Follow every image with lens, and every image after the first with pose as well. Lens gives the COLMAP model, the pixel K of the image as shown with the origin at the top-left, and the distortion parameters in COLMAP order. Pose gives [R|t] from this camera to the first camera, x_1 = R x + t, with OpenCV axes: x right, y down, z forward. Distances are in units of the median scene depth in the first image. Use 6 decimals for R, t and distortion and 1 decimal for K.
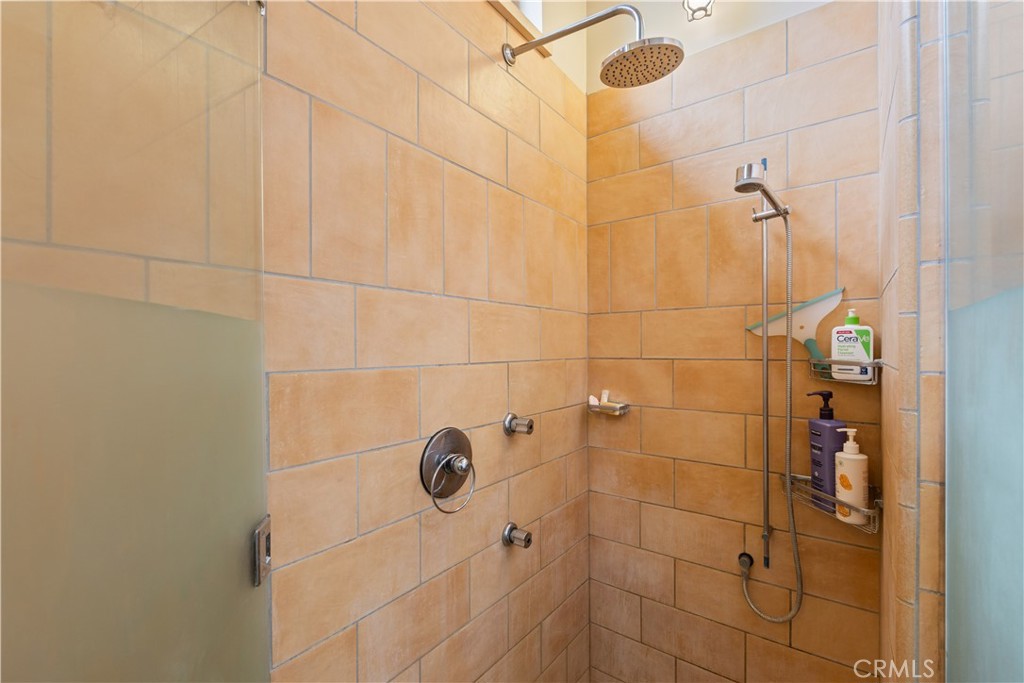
lens RADIAL K [[434.9, 0, 514.2], [0, 434.9, 346.9], [0, 0, 1]] dist [-0.000848, -0.000397]
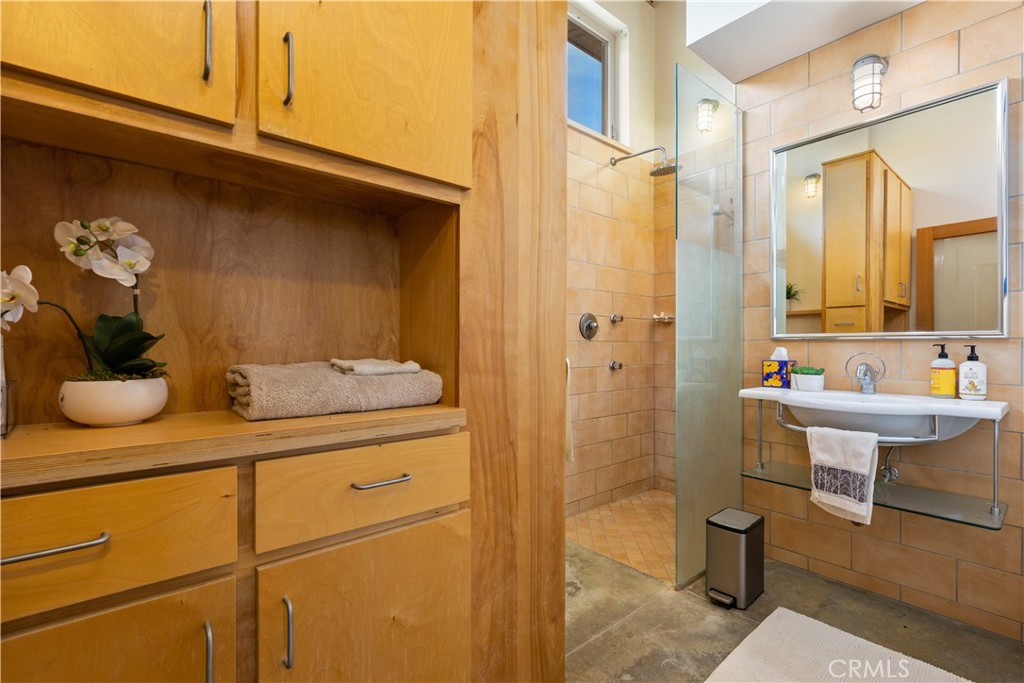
lens RADIAL K [[459.9, 0, 518.9], [0, 459.9, 346.7], [0, 0, 1]] dist [0.003287, 0.001220]
pose [[0.975071, 0.005414, -0.221825, 0.046130], [-0.005578, 0.999984, -0.000110, 0.334481], [0.221821, 0.001345, 0.975087, -1.547356]]
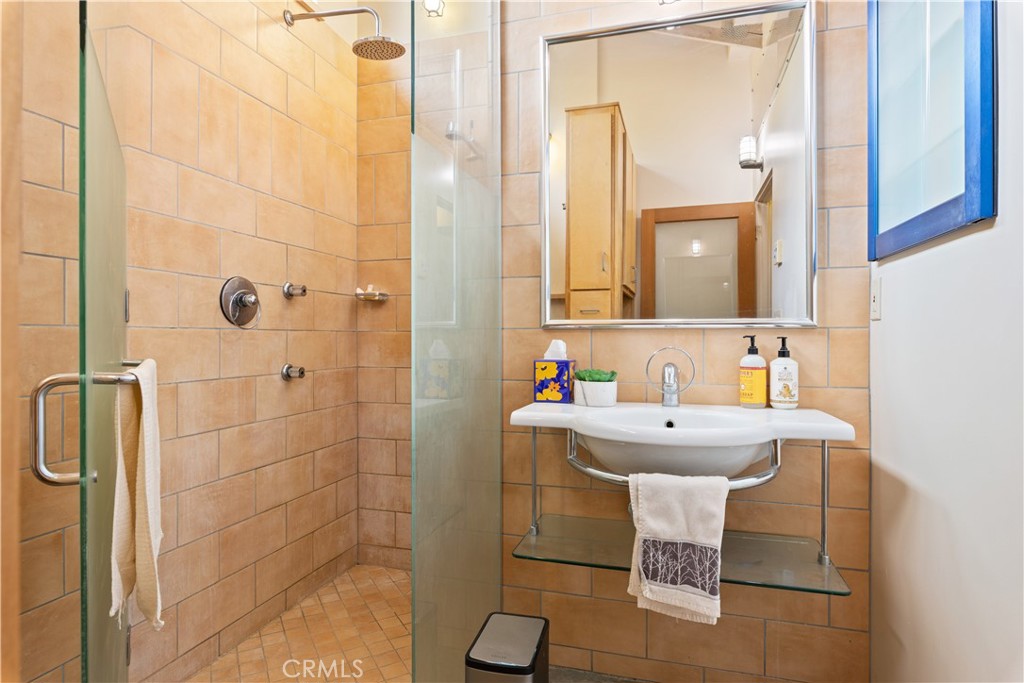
lens RADIAL K [[559.2, 0, 515.7], [0, 559.2, 337.1], [0, 0, 1]] dist [-0.004395, -0.001462]
pose [[0.937023, 0.004749, 0.349235, 0.047129], [-0.003043, 0.999981, -0.005433, 0.331829], [-0.349254, 0.004028, 0.937019, -0.877112]]
